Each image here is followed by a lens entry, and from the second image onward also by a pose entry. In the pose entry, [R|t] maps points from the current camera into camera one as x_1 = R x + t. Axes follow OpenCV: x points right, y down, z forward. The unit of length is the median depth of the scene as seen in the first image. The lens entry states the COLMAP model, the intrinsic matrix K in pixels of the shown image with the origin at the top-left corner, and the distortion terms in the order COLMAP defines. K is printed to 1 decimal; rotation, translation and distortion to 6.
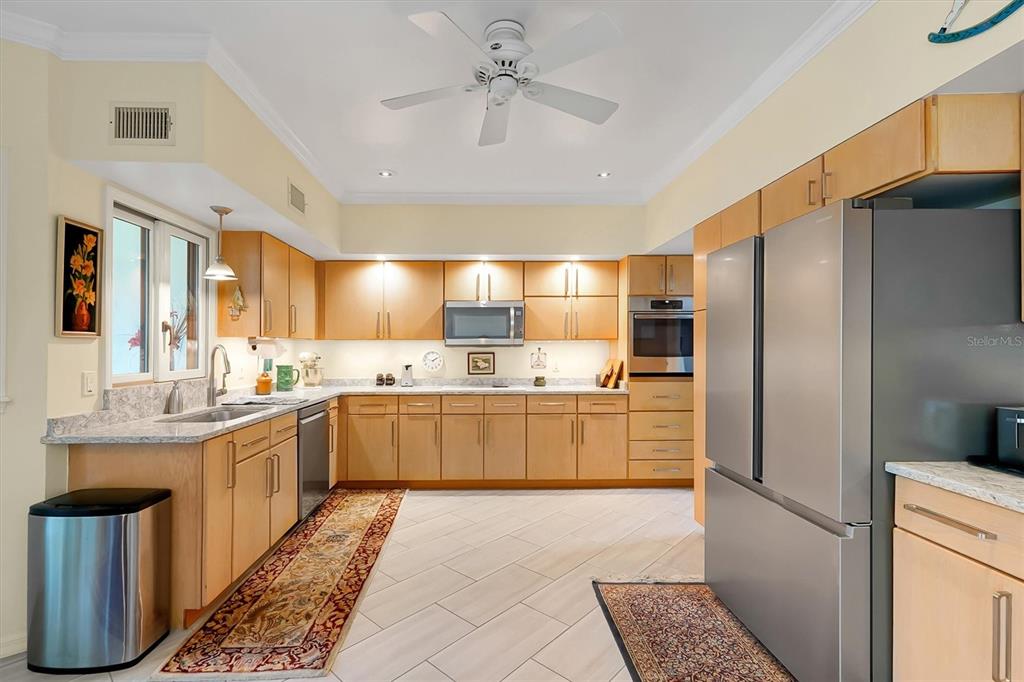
lens RADIAL K [[470.7, 0, 482.3], [0, 470.7, 349.2], [0, 0, 1]] dist [0.000766, 0.001518]
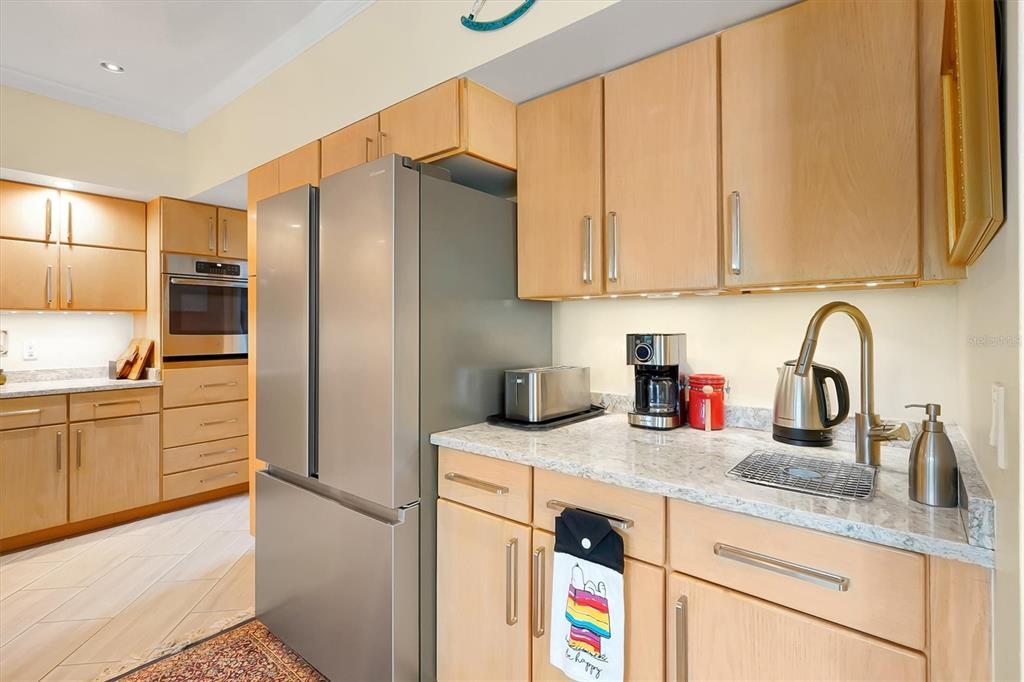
lens RADIAL K [[502.8, 0, 509.6], [0, 502.8, 319.7], [0, 0, 1]] dist [-0.002927, -0.000363]
pose [[0.647936, 0.008721, 0.761645, 0.098718], [0.004577, 0.999872, -0.015342, 0.010371], [-0.761681, 0.013427, 0.647813, 0.118102]]
